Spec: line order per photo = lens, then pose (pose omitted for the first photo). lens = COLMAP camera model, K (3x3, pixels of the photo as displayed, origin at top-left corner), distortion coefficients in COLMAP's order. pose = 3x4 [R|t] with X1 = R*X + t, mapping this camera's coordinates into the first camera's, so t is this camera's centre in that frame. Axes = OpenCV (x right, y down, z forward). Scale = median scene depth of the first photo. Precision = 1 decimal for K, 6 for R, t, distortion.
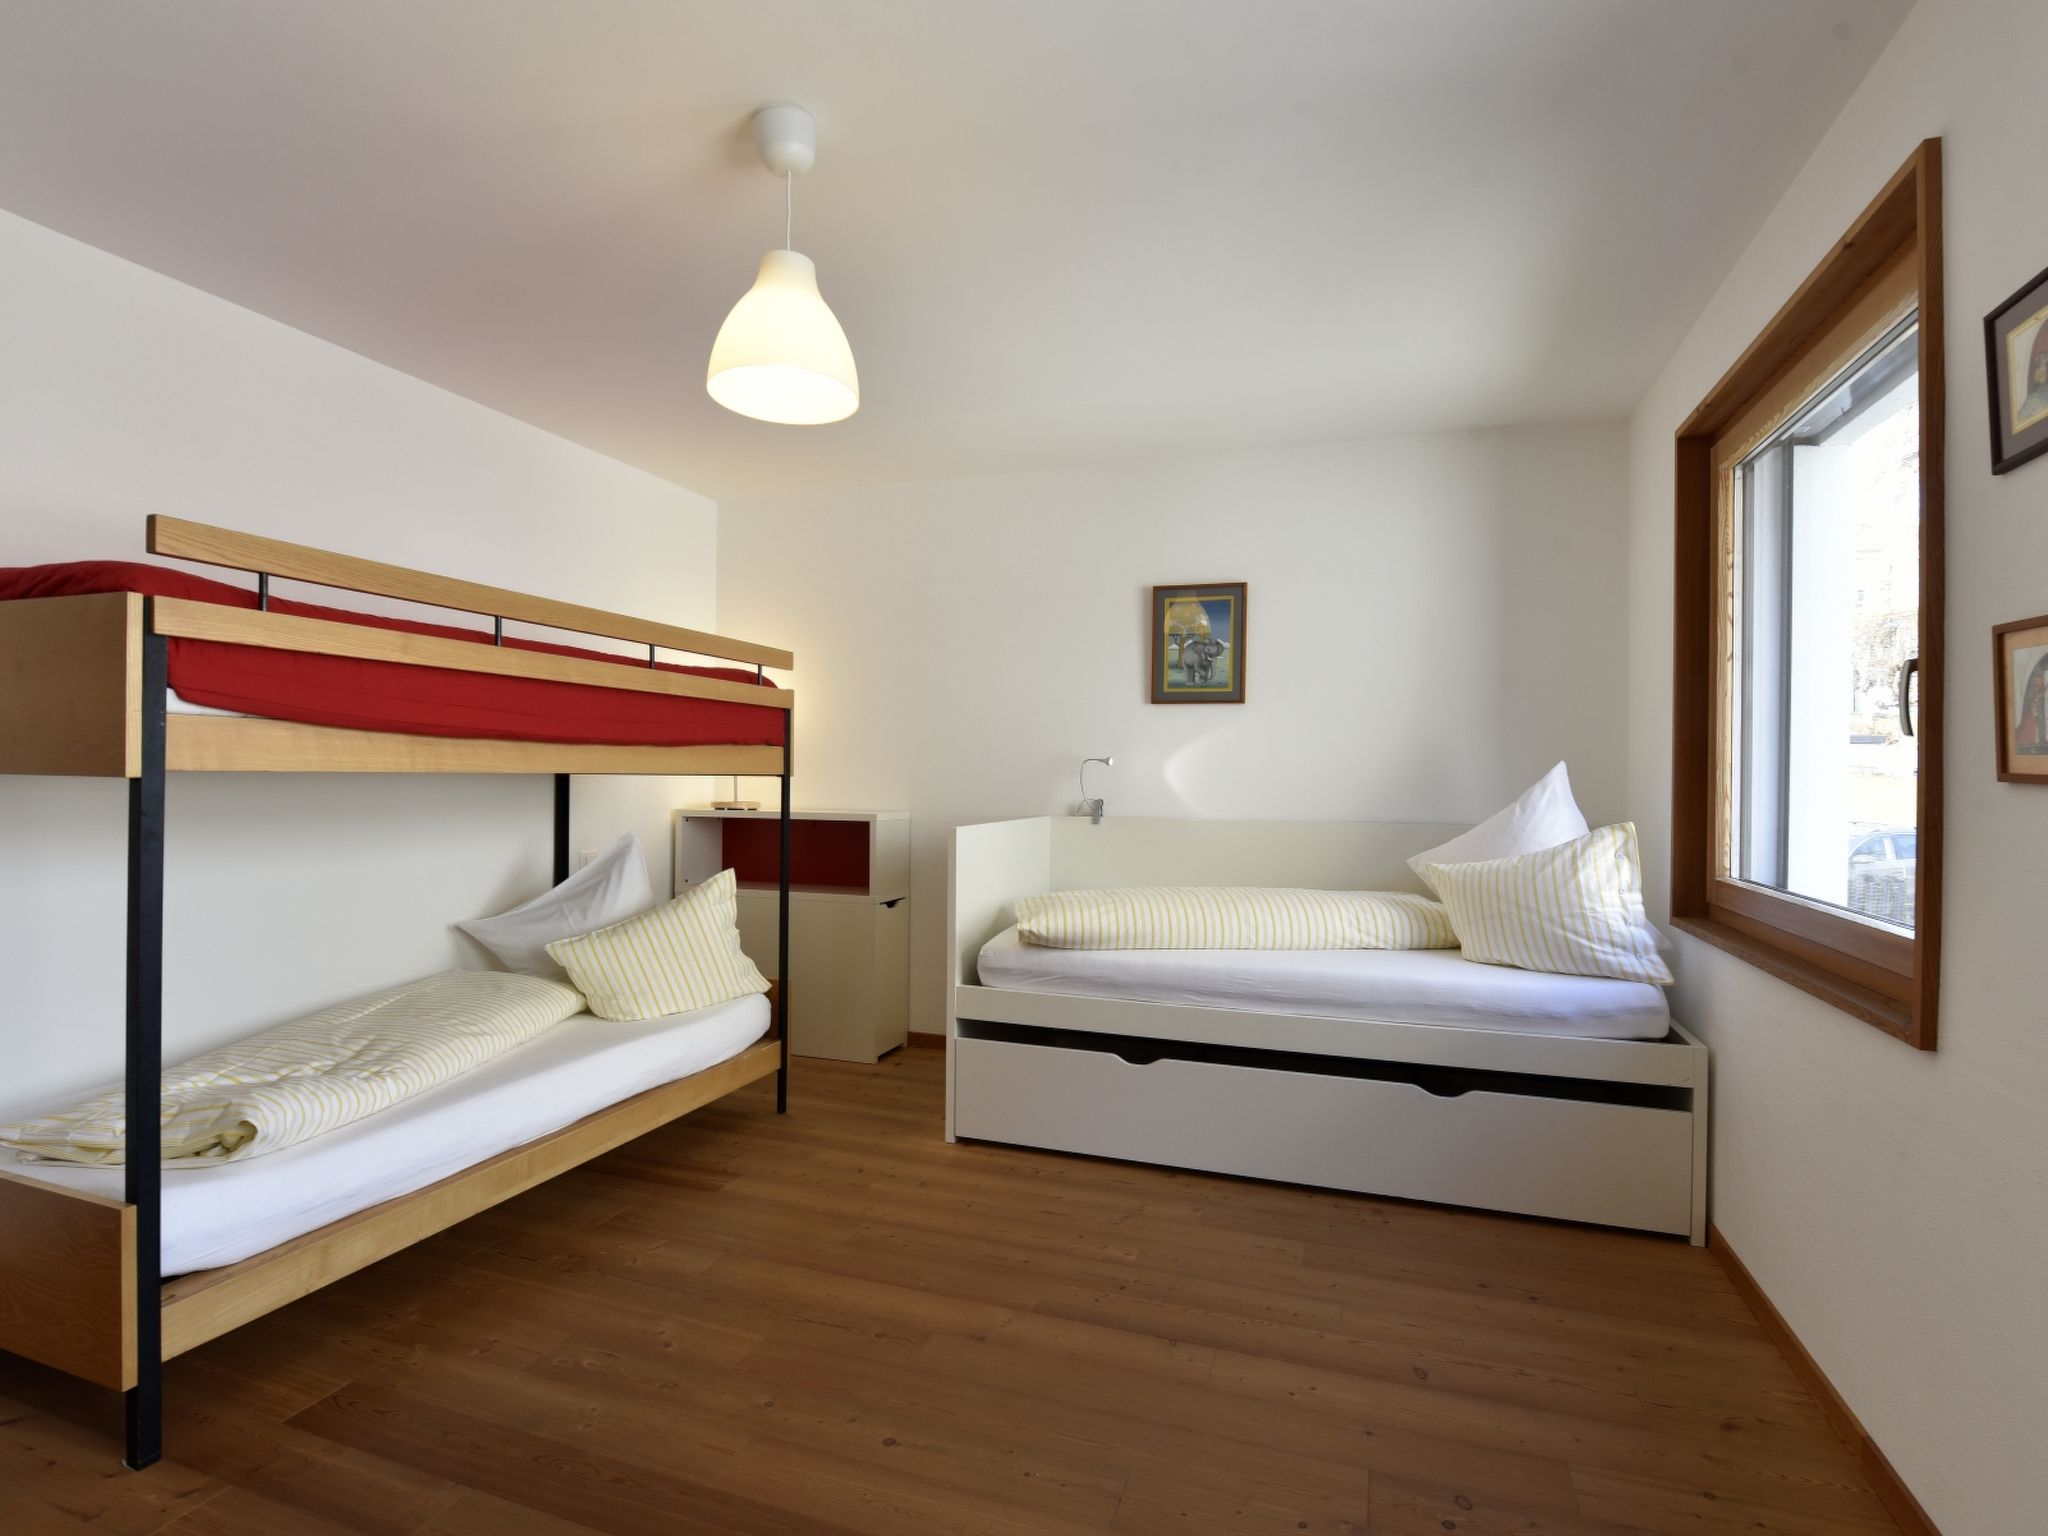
lens RADIAL K [[921.4, 0, 1024.0], [0, 921.4, 768.0], [0, 0, 1]] dist [-0.001837, -0.006818]
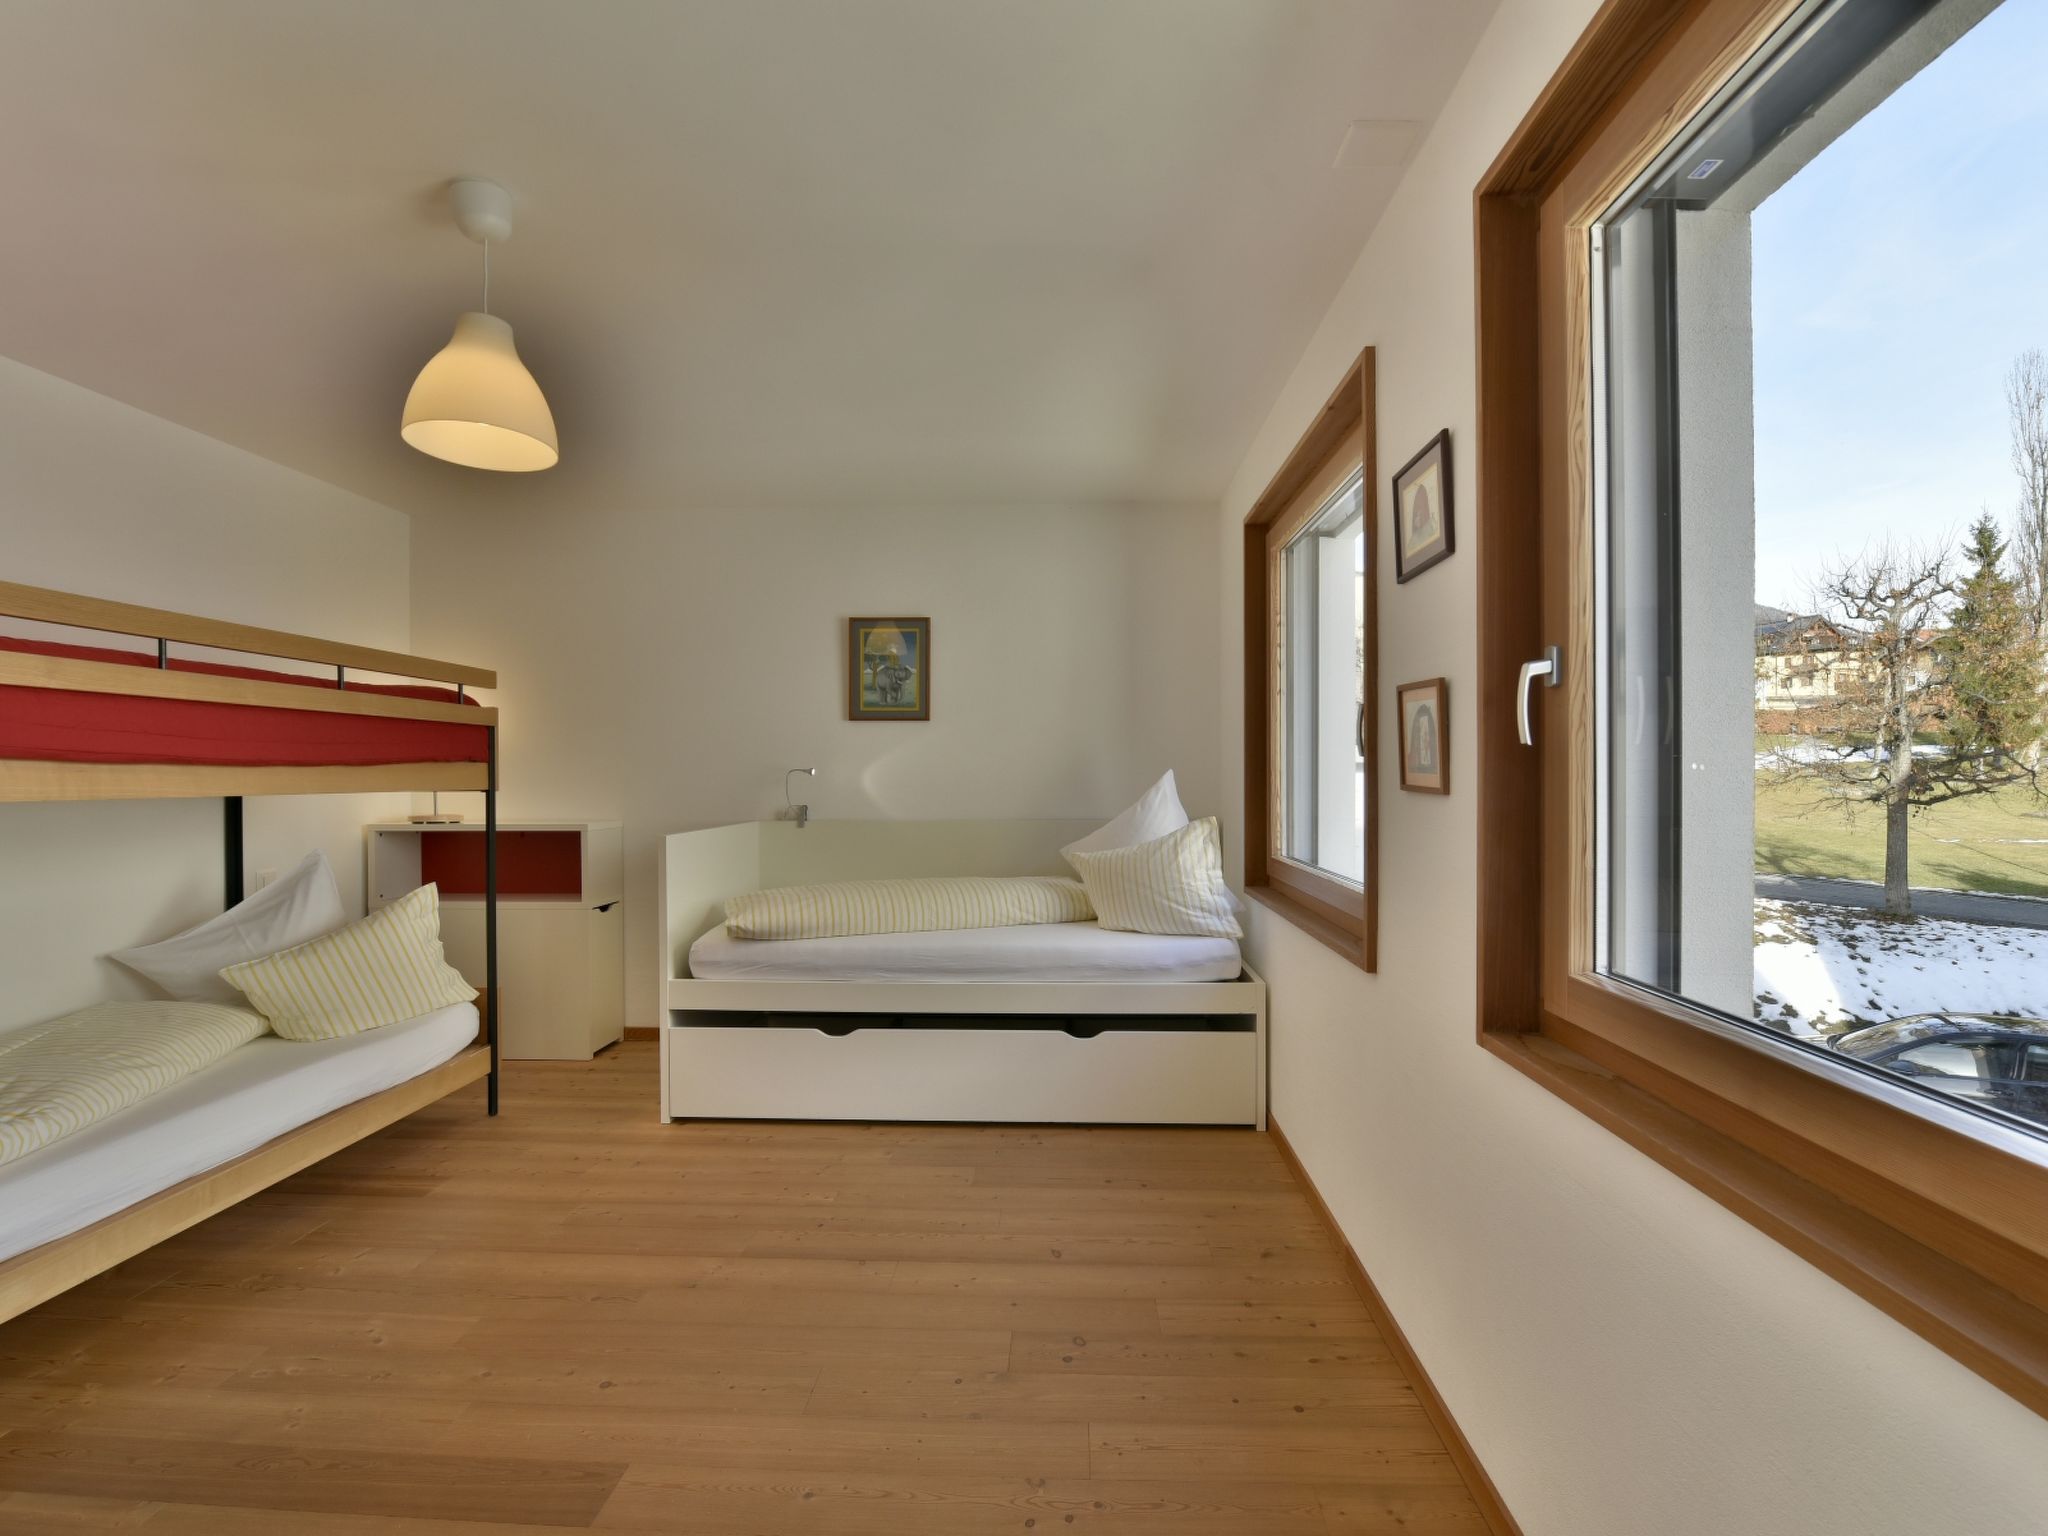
lens RADIAL K [[898.5, 0, 1024.0], [0, 898.5, 768.0], [0, 0, 1]] dist [-0.011948, -0.004120]
pose [[0.959956, -0.012533, 0.279872, 0.040741], [0.008737, 0.999852, 0.014806, -0.030500], [-0.280016, -0.011767, 0.959923, -0.149800]]
